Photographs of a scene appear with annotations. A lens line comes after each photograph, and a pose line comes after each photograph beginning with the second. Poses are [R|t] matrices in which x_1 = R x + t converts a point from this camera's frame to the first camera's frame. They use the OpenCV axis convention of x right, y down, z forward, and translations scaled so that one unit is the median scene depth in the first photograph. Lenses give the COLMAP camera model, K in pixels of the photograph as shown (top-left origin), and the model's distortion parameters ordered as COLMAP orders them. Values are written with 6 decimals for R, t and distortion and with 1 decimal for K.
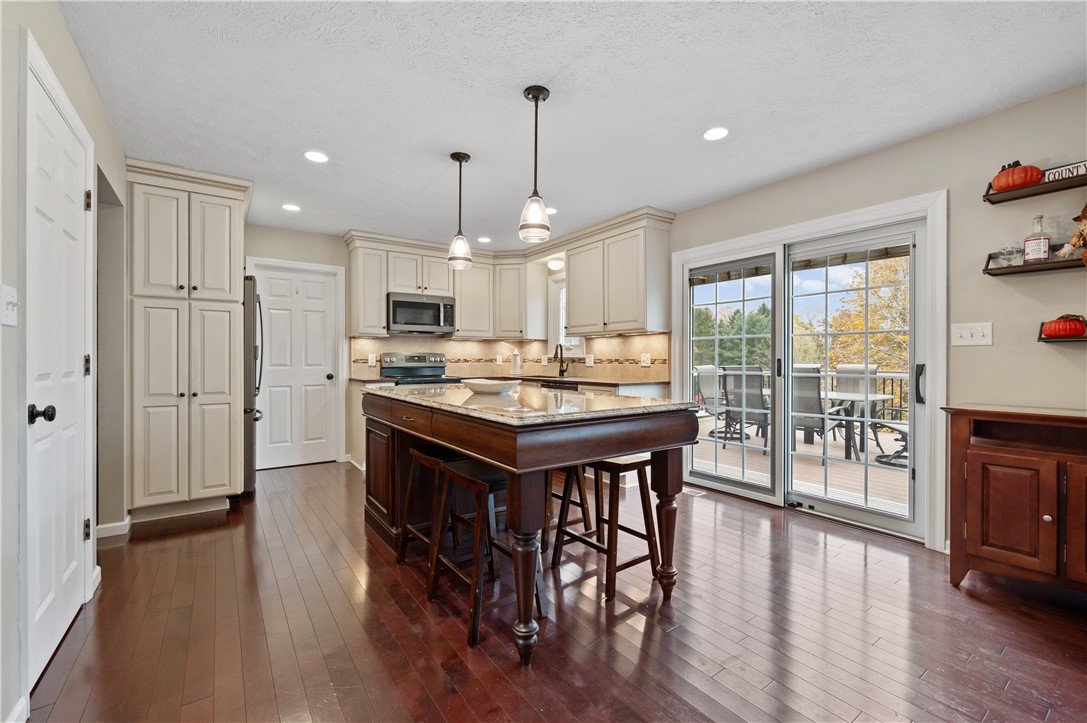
lens RADIAL K [[468.8, 0, 550.4], [0, 468.8, 362.6], [0, 0, 1]] dist [-0.002111, -0.001106]
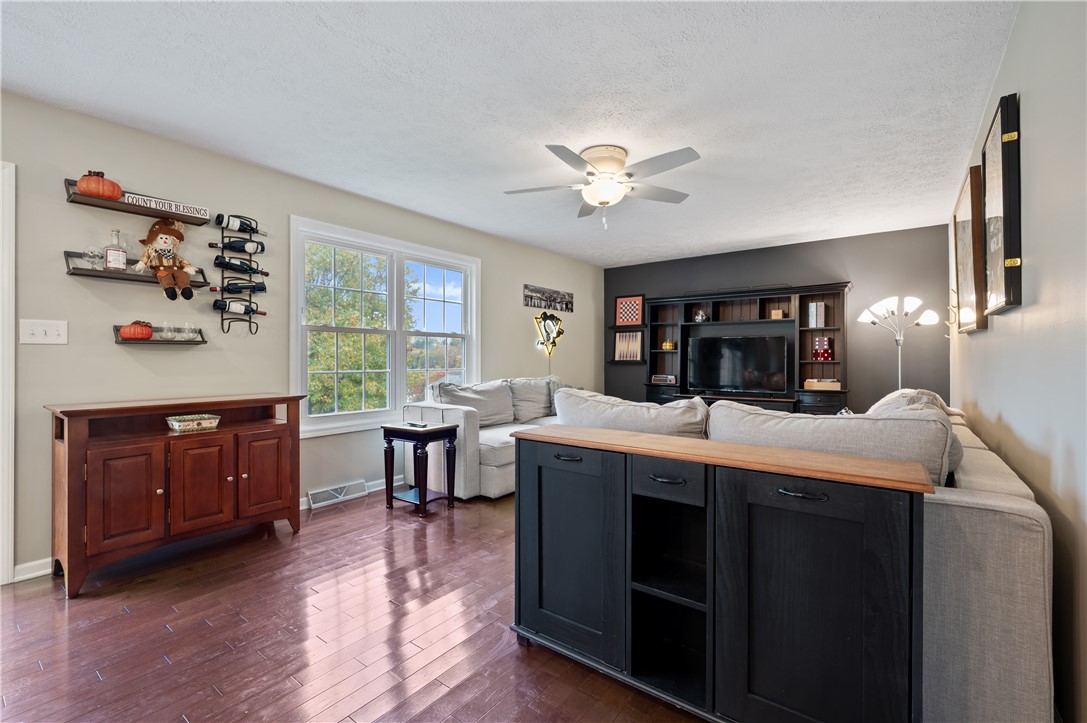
lens RADIAL K [[468.8, 0, 554.5], [0, 468.8, 357.2], [0, 0, 1]] dist [-0.002111, -0.001106]
pose [[-0.311879, 0.000621, 0.950122, -0.185455], [0.006314, 0.999979, 0.001419, -0.002778], [-0.950101, 0.006442, -0.311876, 0.197022]]
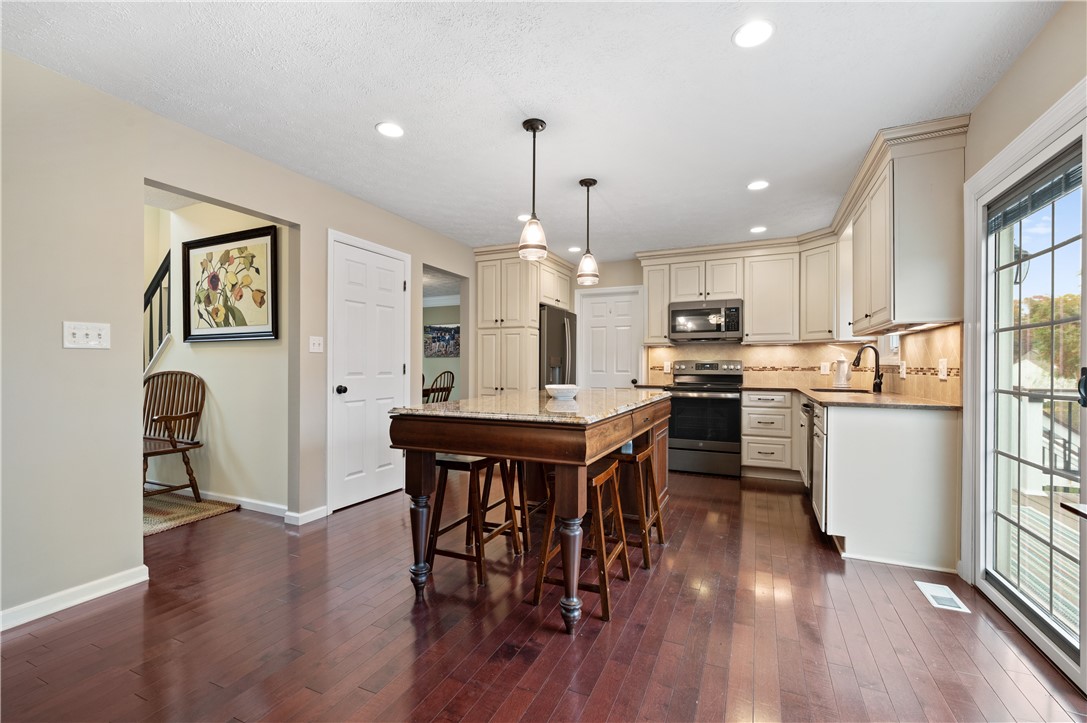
lens RADIAL K [[468.8, 0, 529.8], [0, 468.8, 366.2], [0, 0, 1]] dist [-0.002111, -0.001106]
pose [[0.478865, 0.002346, -0.877885, 0.508963], [-0.009649, 0.999950, -0.002592, -0.002793], [0.877835, 0.009712, 0.478864, 0.256648]]
